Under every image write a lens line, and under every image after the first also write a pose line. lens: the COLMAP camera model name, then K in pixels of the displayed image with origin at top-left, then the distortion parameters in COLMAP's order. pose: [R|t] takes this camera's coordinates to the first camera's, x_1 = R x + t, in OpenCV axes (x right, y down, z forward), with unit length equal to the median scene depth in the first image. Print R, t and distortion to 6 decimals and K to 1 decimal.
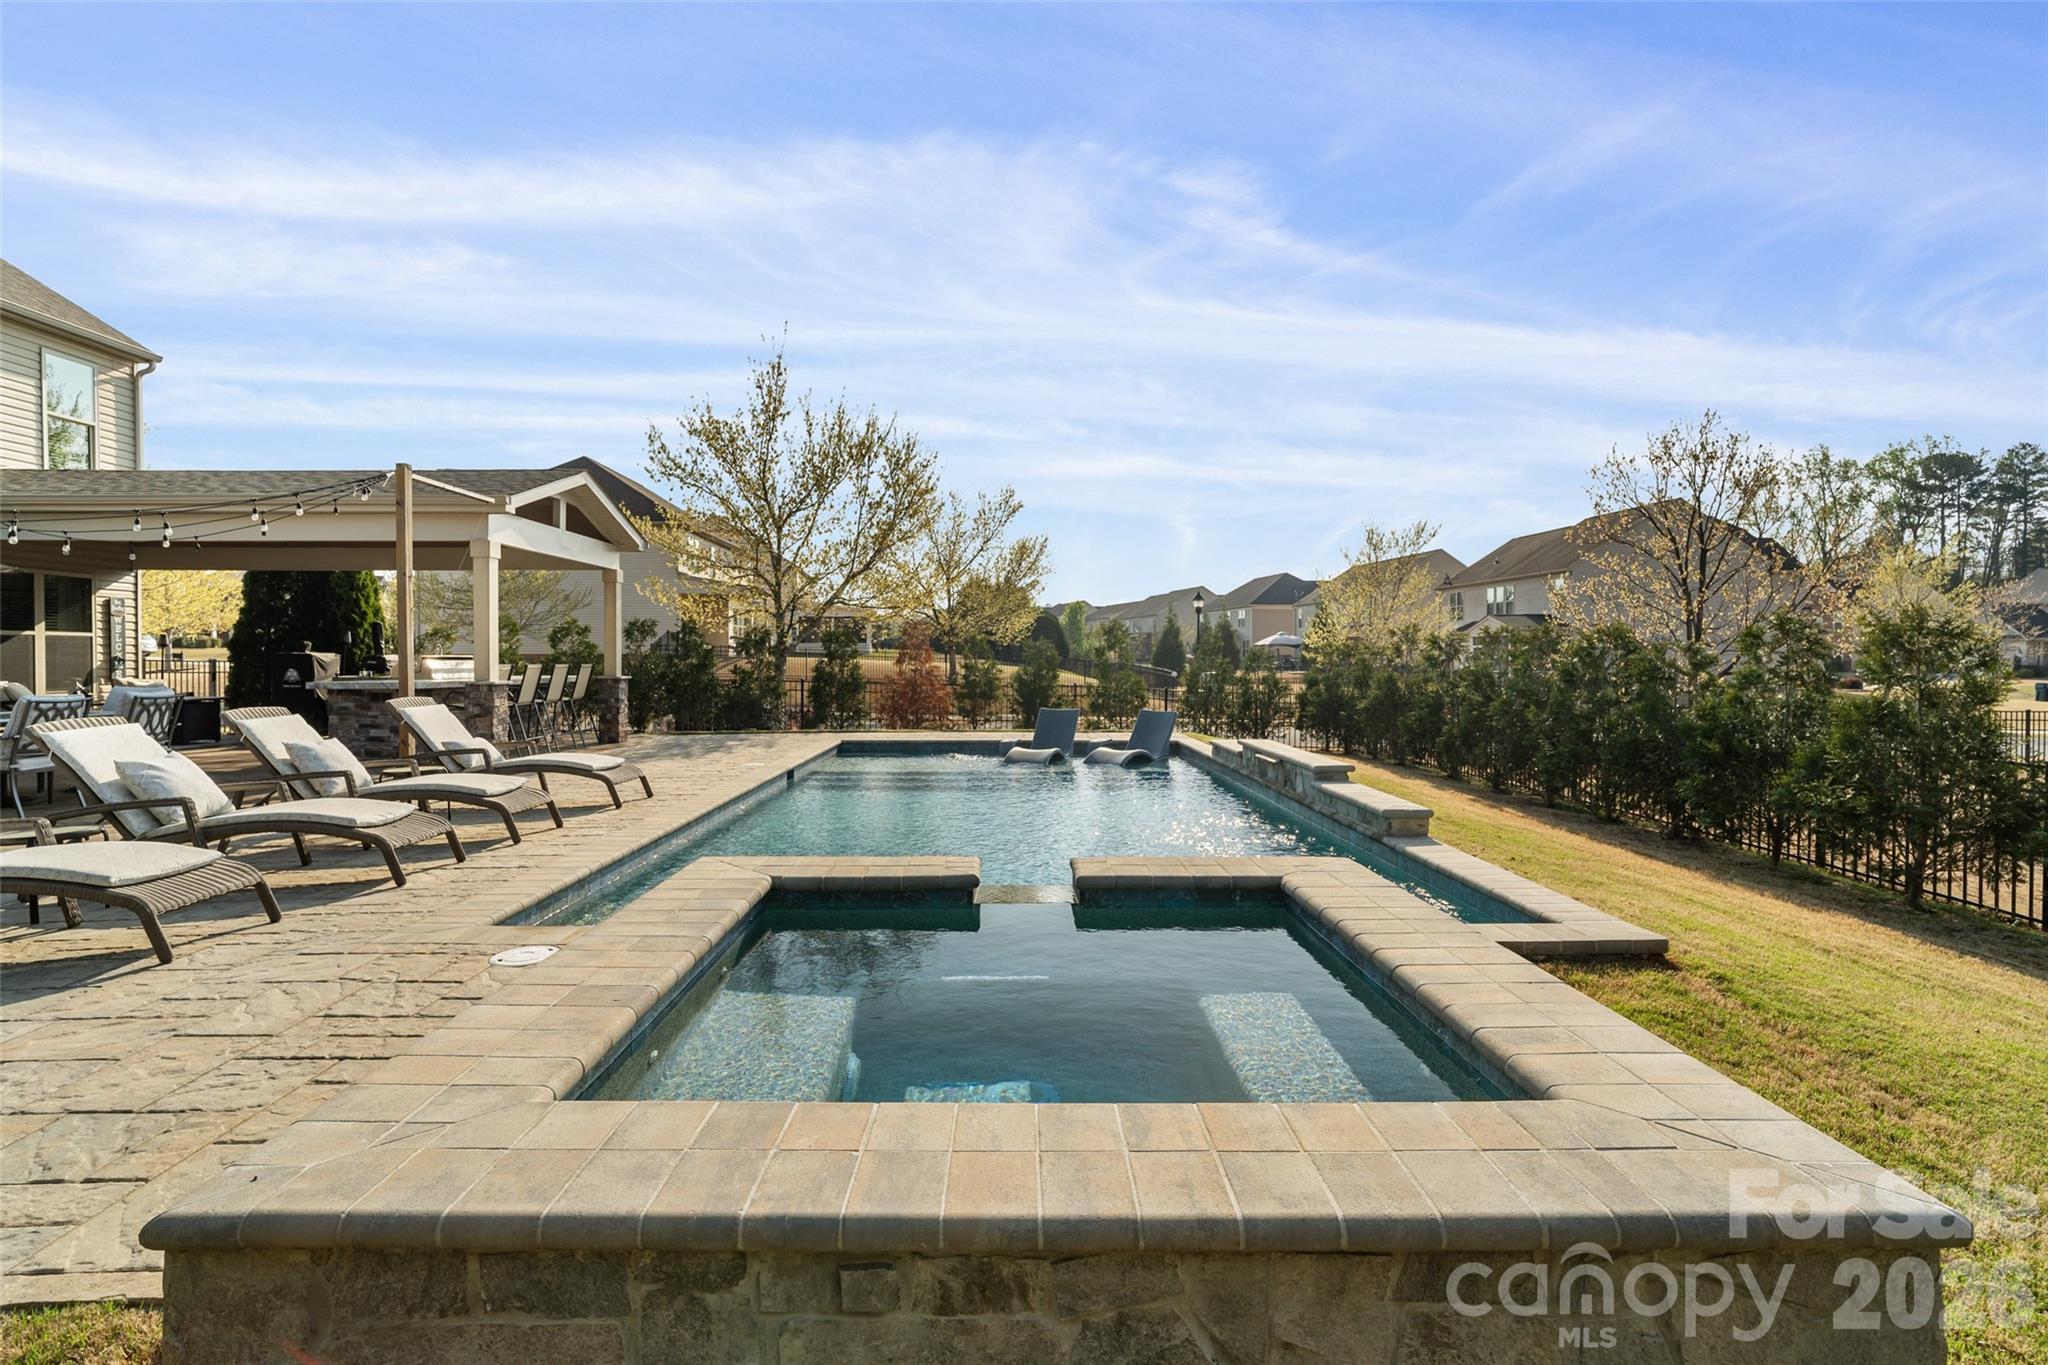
lens RADIAL K [[971.4, 0, 1016.0], [0, 971.4, 670.7], [0, 0, 1]] dist [-0.013786, 0.005081]
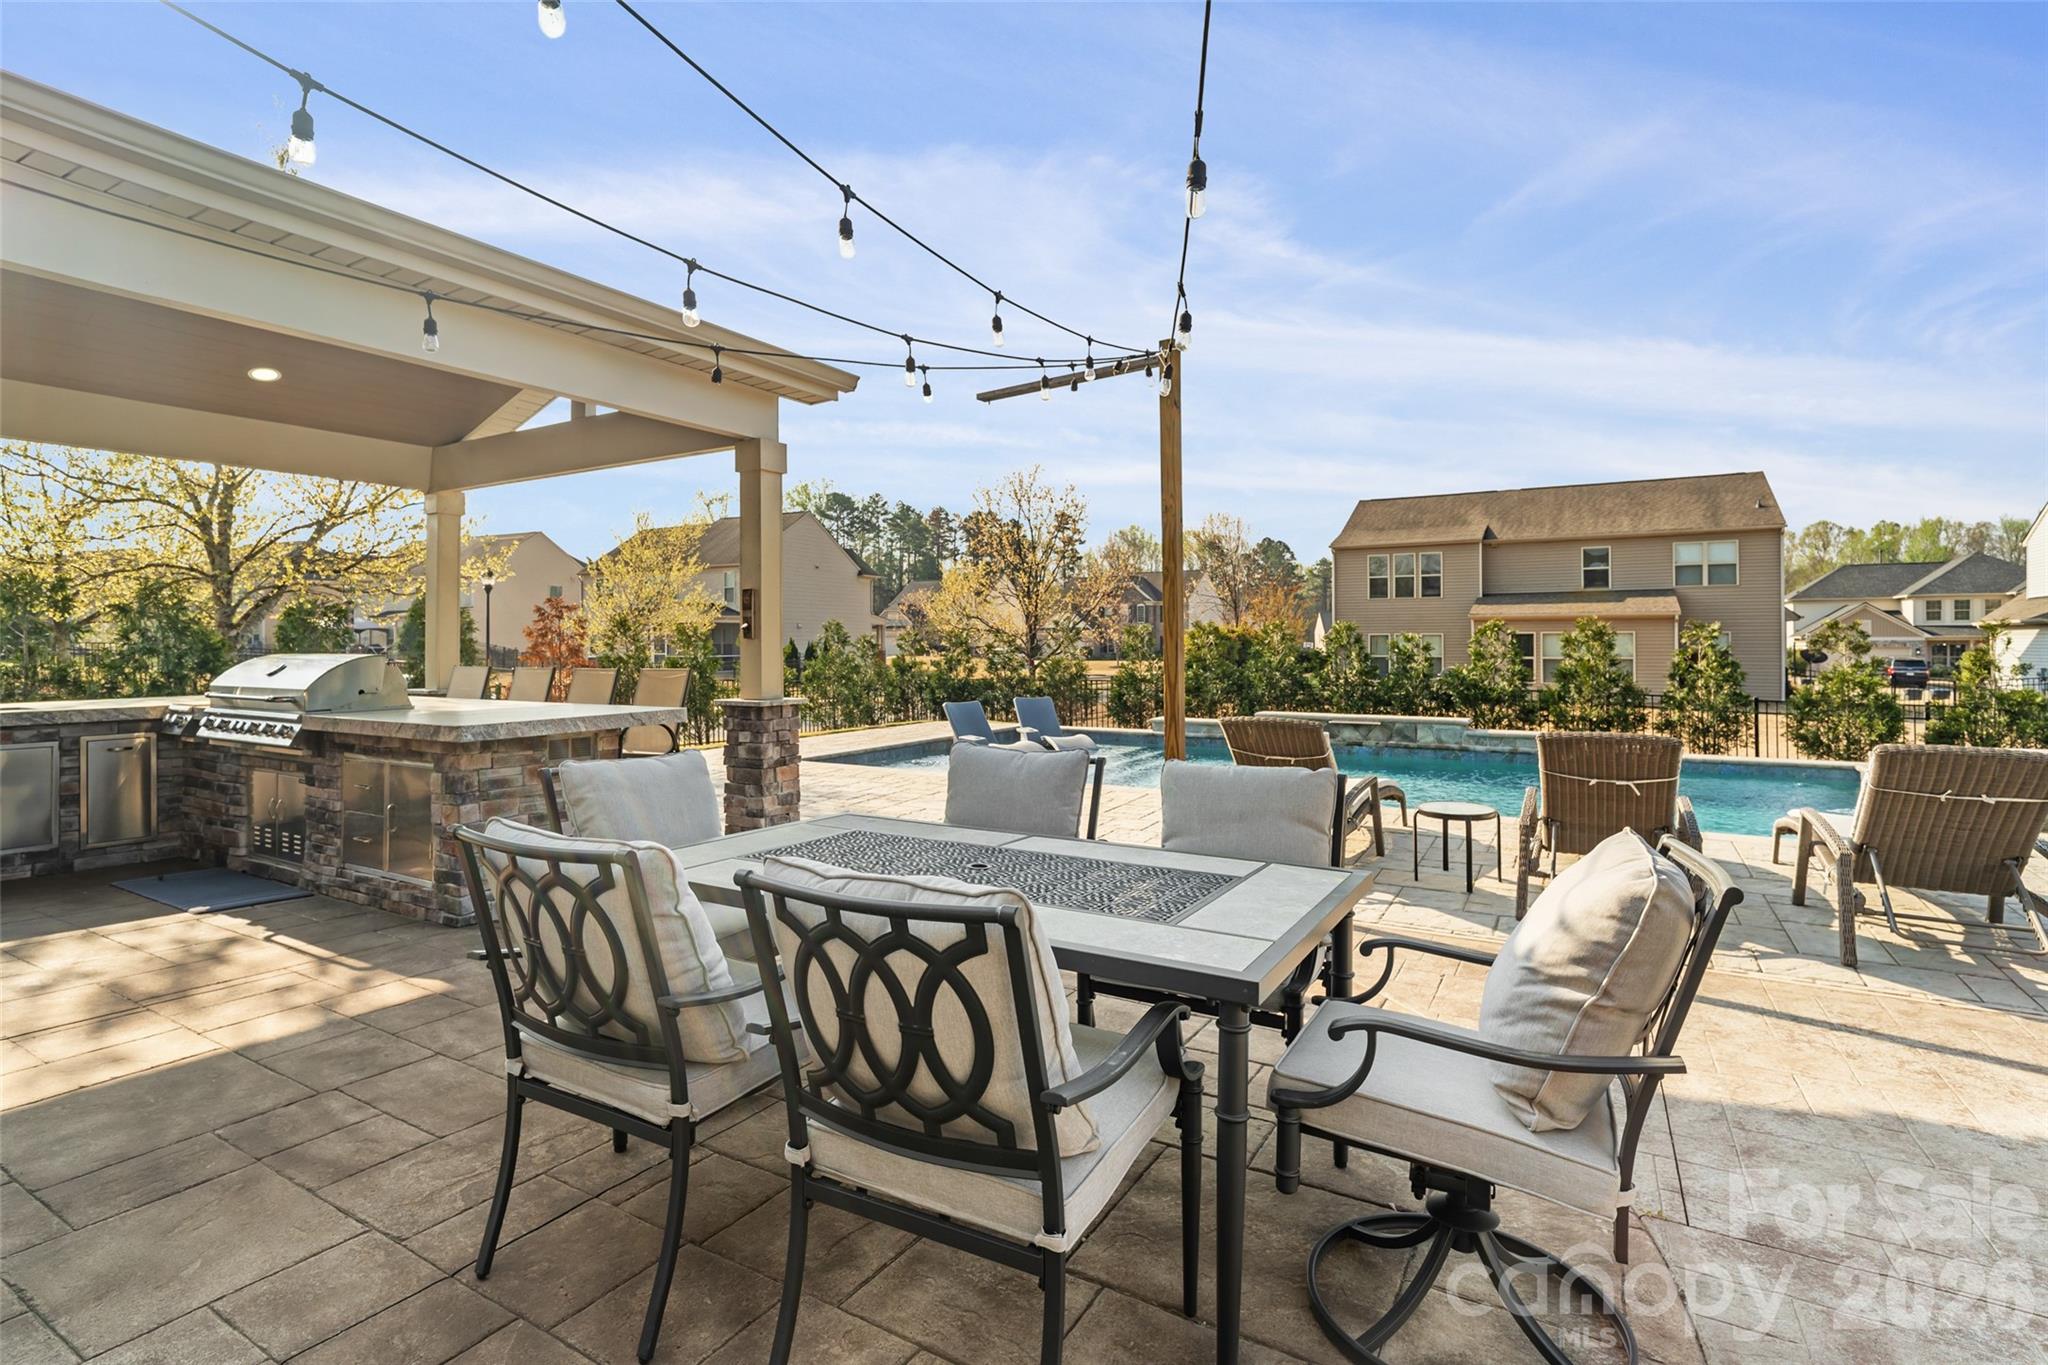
lens RADIAL K [[971.4, 0, 1010.3], [0, 971.4, 640.2], [0, 0, 1]] dist [-0.013786, 0.005081]
pose [[0.540374, -0.001793, 0.841423, -0.711589], [0.014484, 0.999869, -0.007172, -0.013209], [-0.841300, 0.016063, 0.540330, 0.448219]]
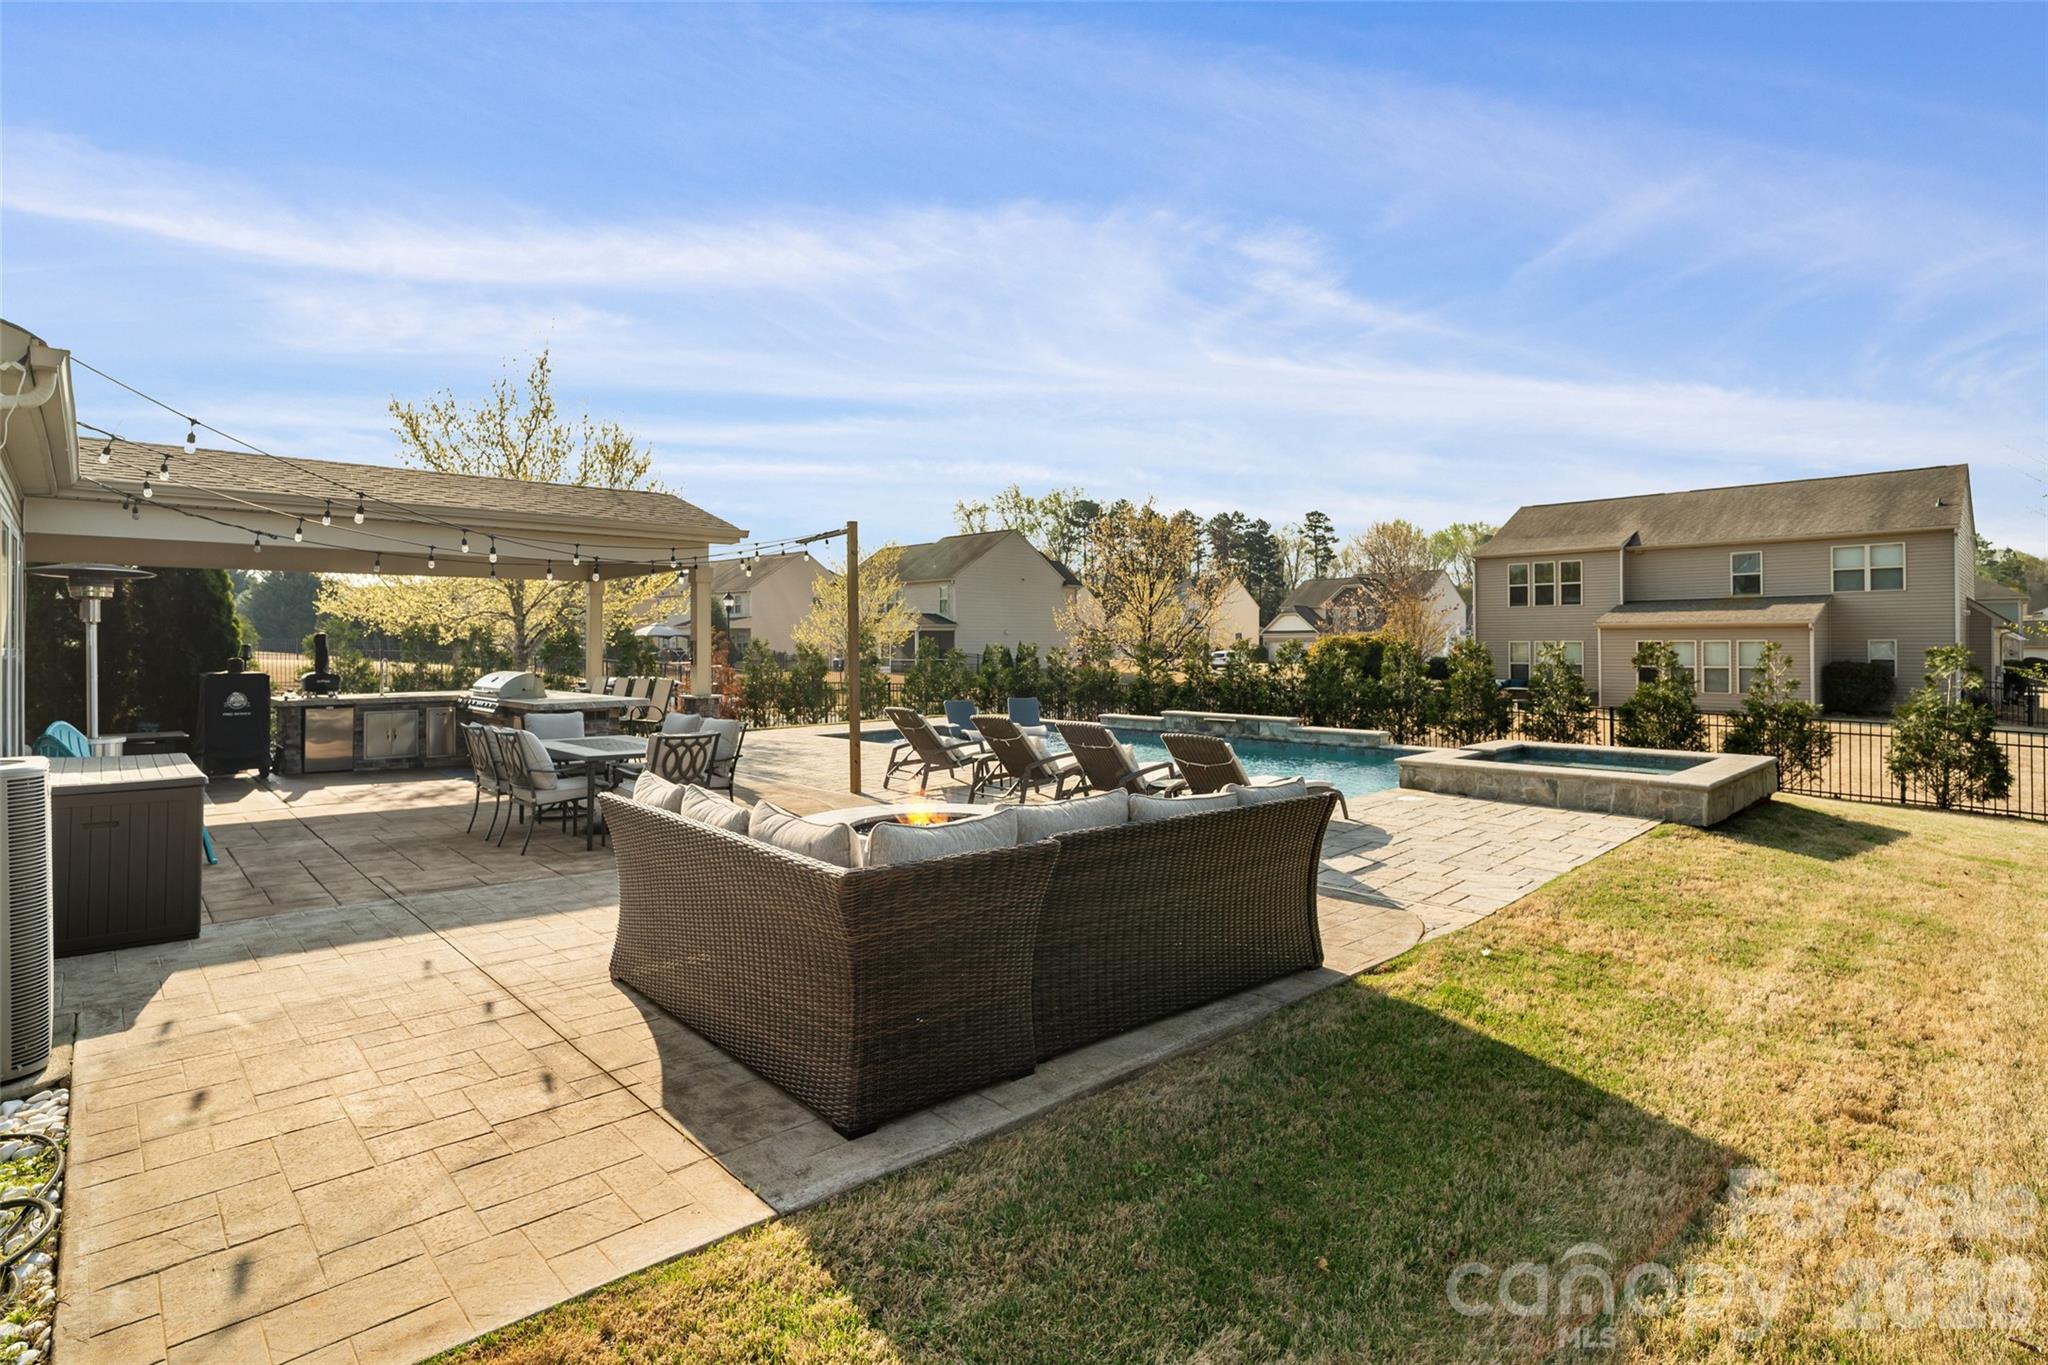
lens RADIAL K [[971.4, 0, 1015.2], [0, 971.4, 657.7], [0, 0, 1]] dist [-0.013786, 0.005081]
pose [[0.745001, -0.014933, 0.666896, -0.777232], [0.014447, 0.999876, 0.006251, -0.026608], [-0.666907, 0.004978, 0.745125, -0.056240]]
